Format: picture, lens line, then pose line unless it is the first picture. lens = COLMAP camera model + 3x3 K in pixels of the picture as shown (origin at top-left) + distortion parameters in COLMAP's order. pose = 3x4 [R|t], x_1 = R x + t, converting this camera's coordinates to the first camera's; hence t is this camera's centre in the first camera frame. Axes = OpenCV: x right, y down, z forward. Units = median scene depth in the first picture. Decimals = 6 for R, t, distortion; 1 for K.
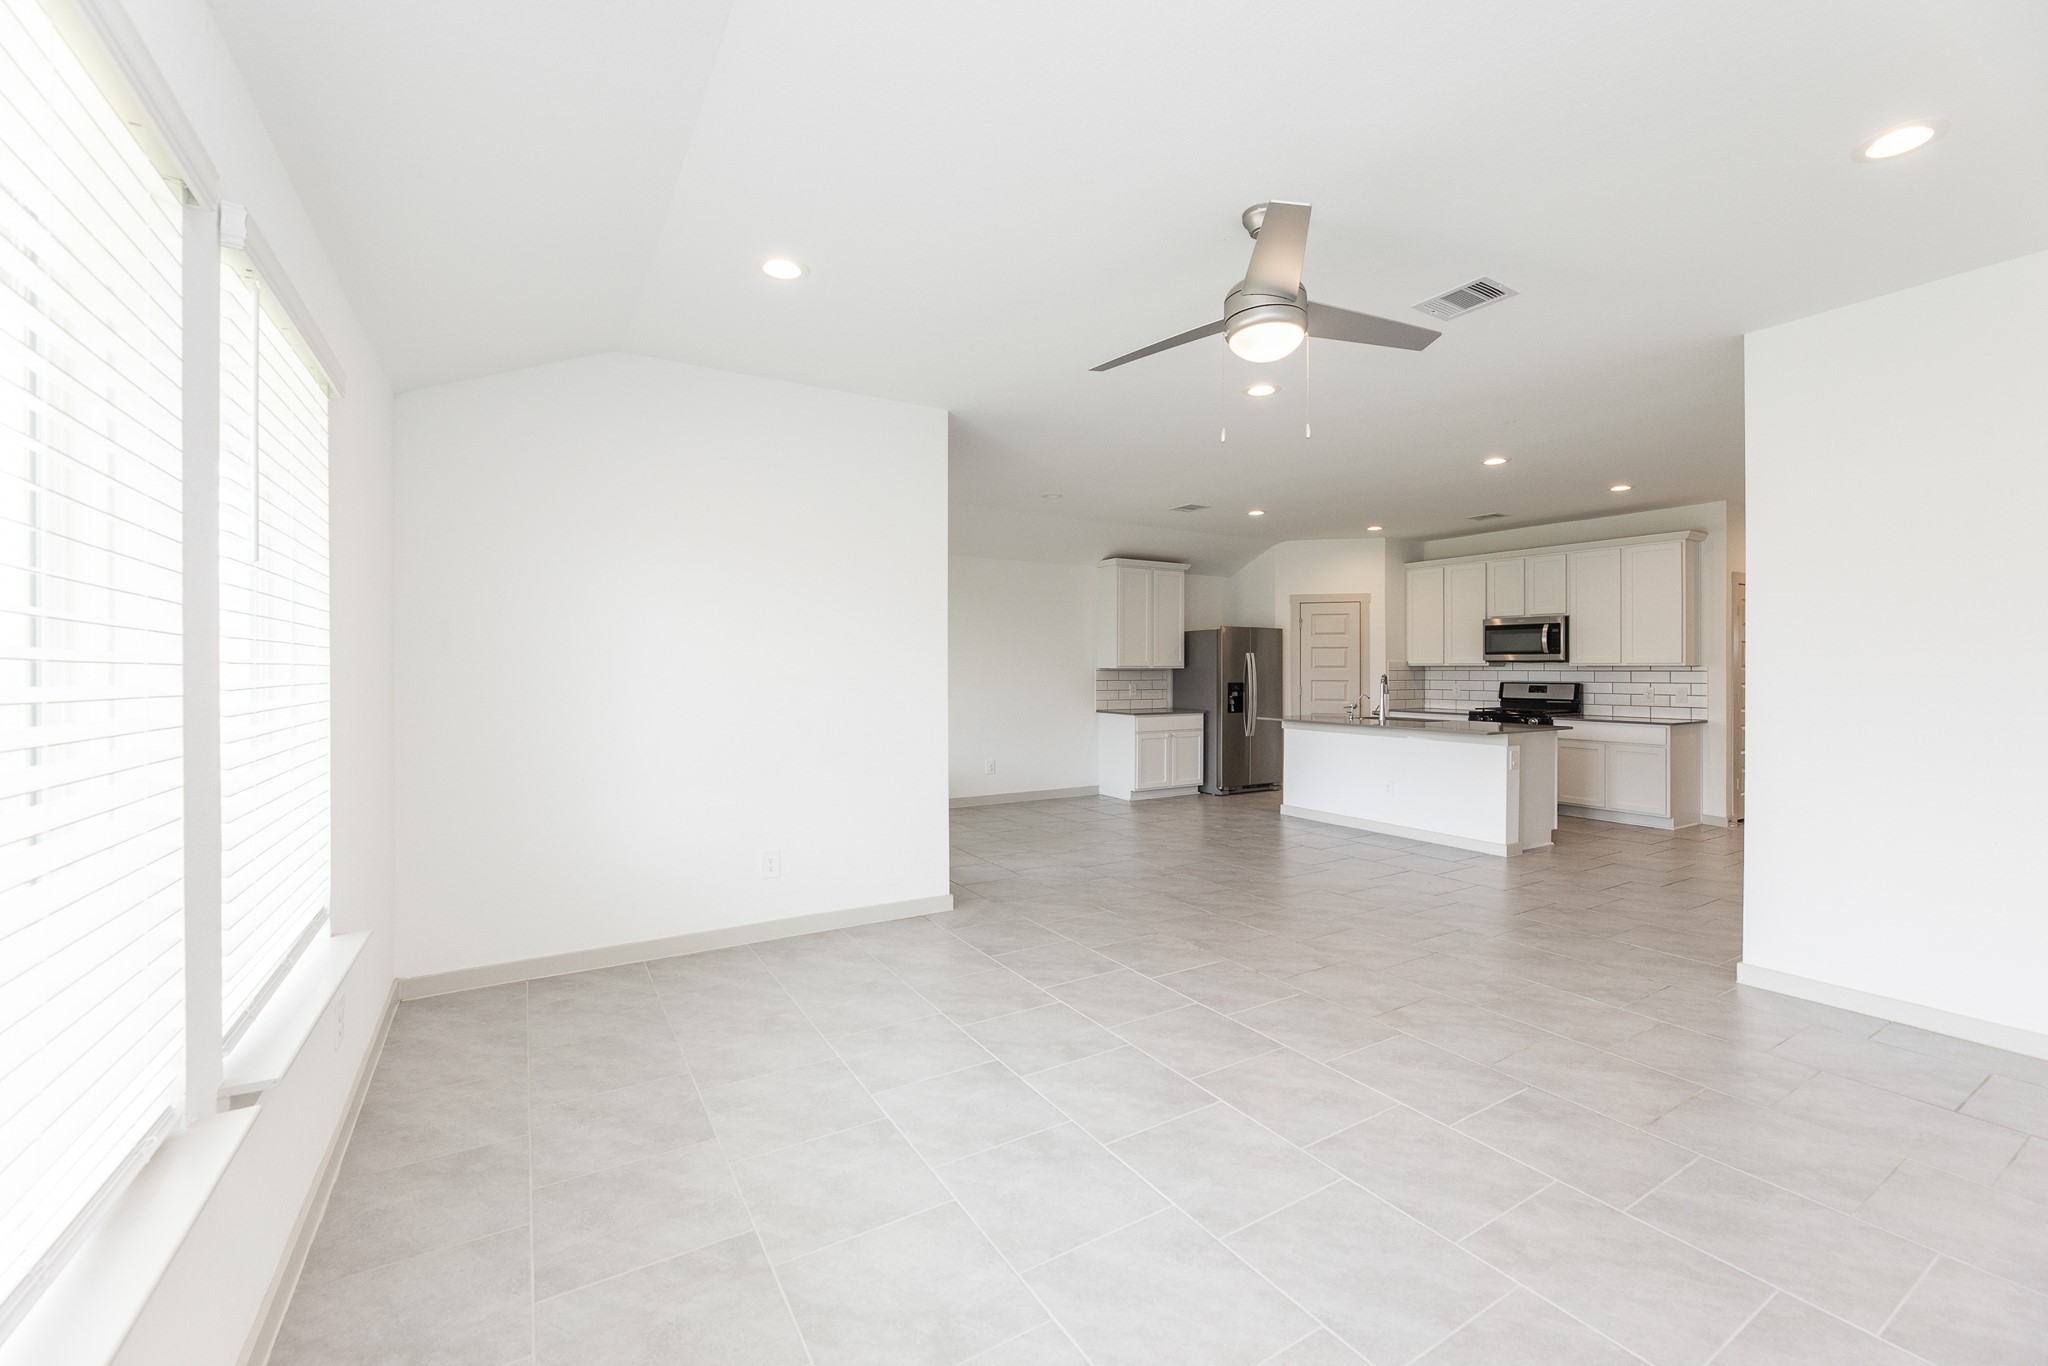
lens RADIAL K [[834.6, 0, 1037.3], [0, 834.6, 667.4], [0, 0, 1]] dist [-0.001299, 0.000086]
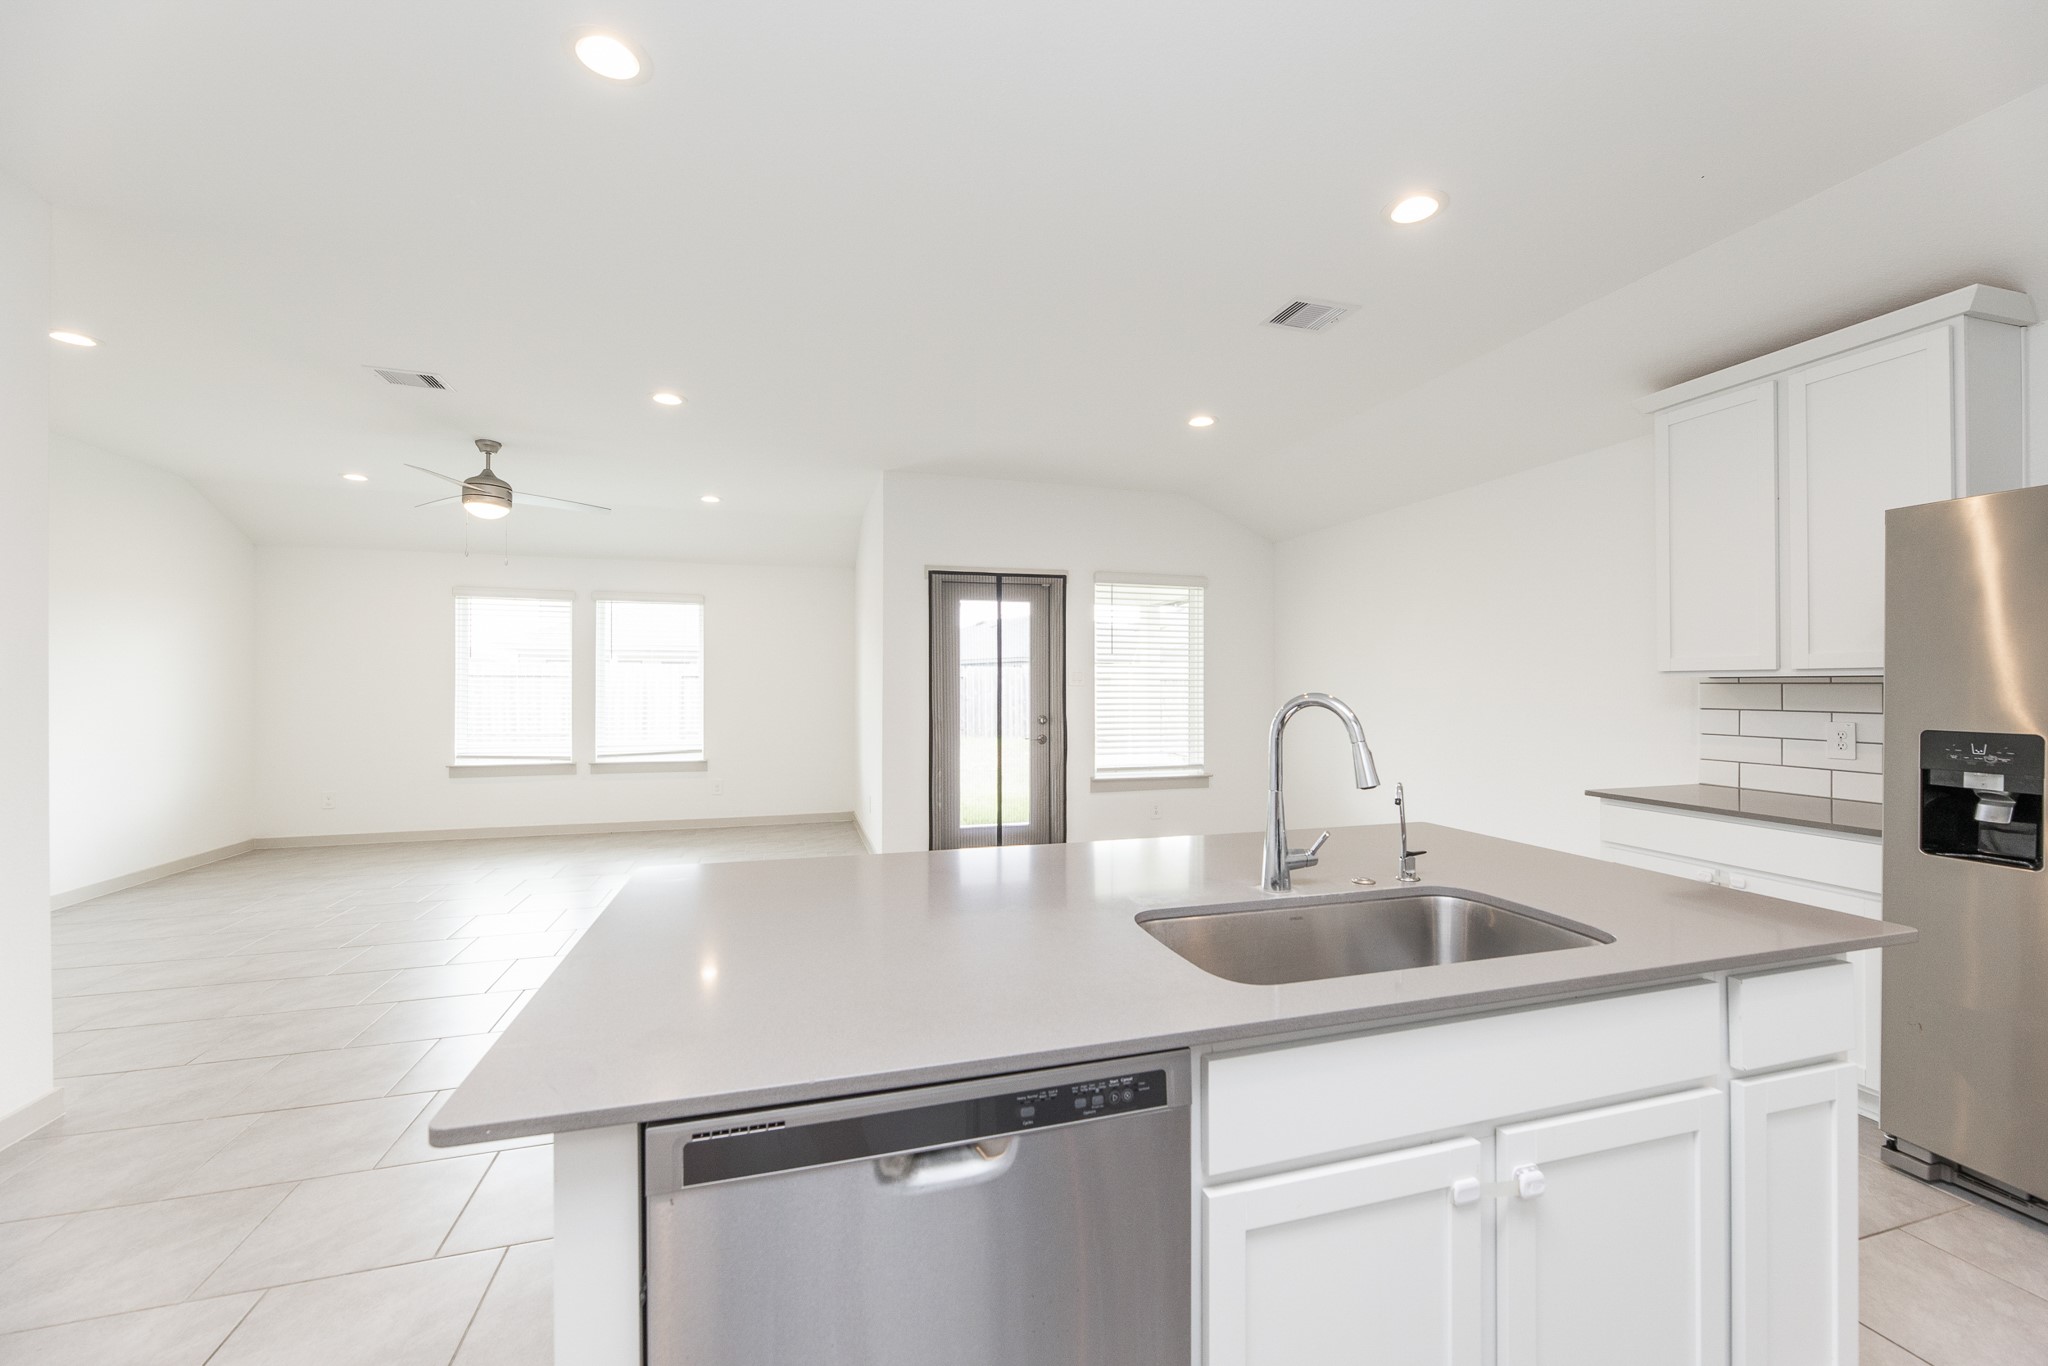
lens RADIAL K [[824.5, 0, 1037.6], [0, 824.5, 682.0], [0, 0, 1]] dist [-0.003366, 0.000581]
pose [[-0.253894, -0.003607, -0.967225, 0.547075], [0.001385, 0.999991, -0.004093, 0.004586], [0.967231, -0.002379, -0.253887, 0.829530]]
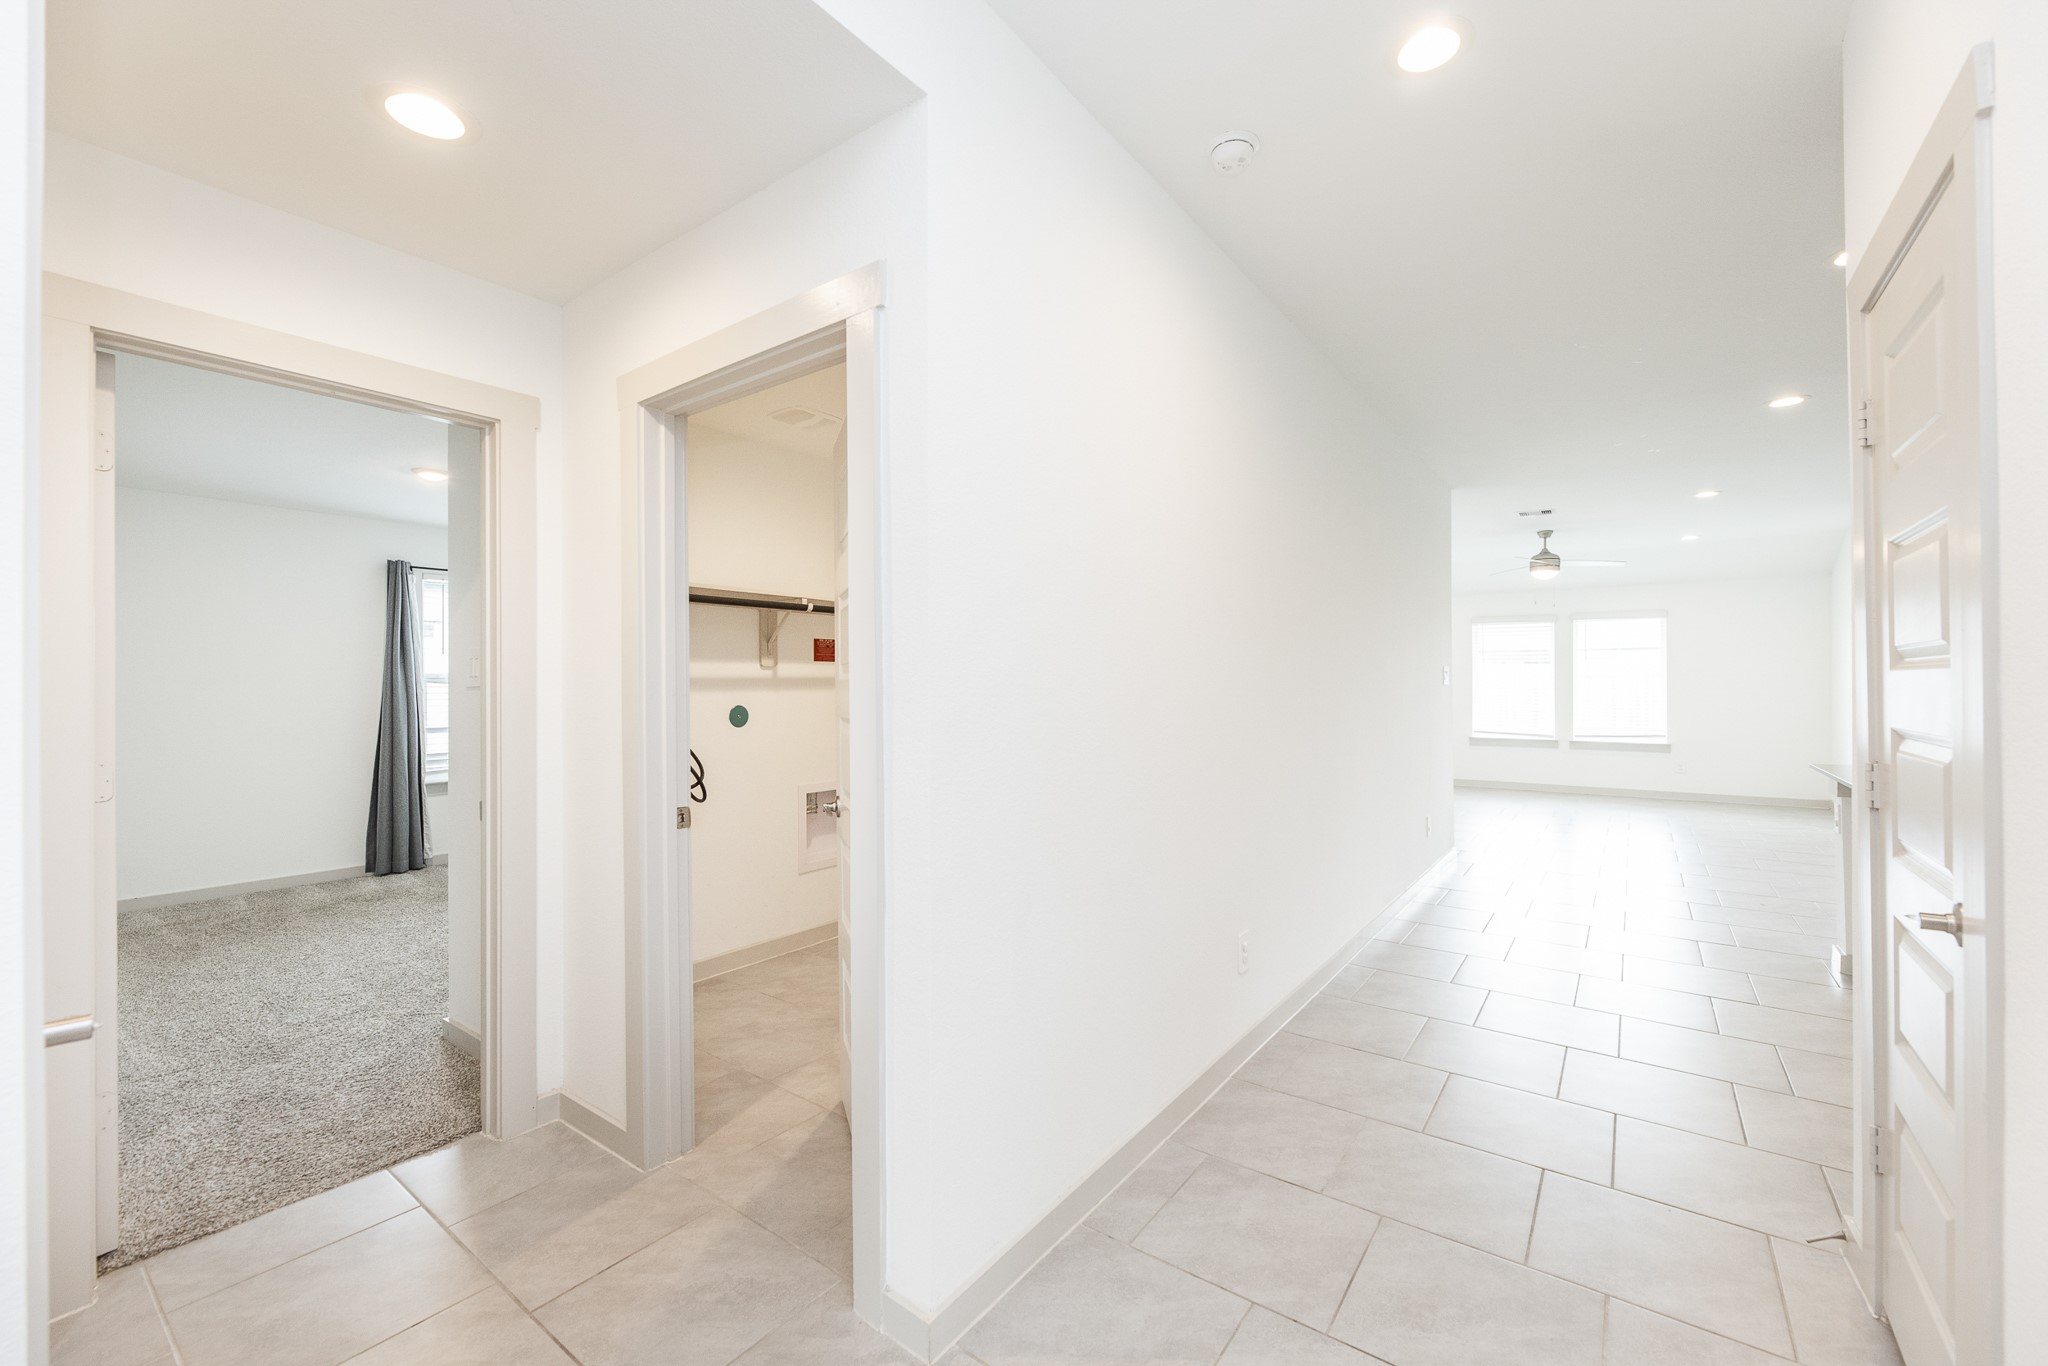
lens RADIAL K [[821.0, 0, 1037.6], [0, 821.0, 684.8], [0, 0, 1]] dist [-0.003767, 0.000334]
pose [[-0.924757, 0.003227, -0.380545, 0.968929], [0.004017, 0.999991, -0.001281, 0.004299], [0.380537, -0.002713, -0.924762, 0.945881]]
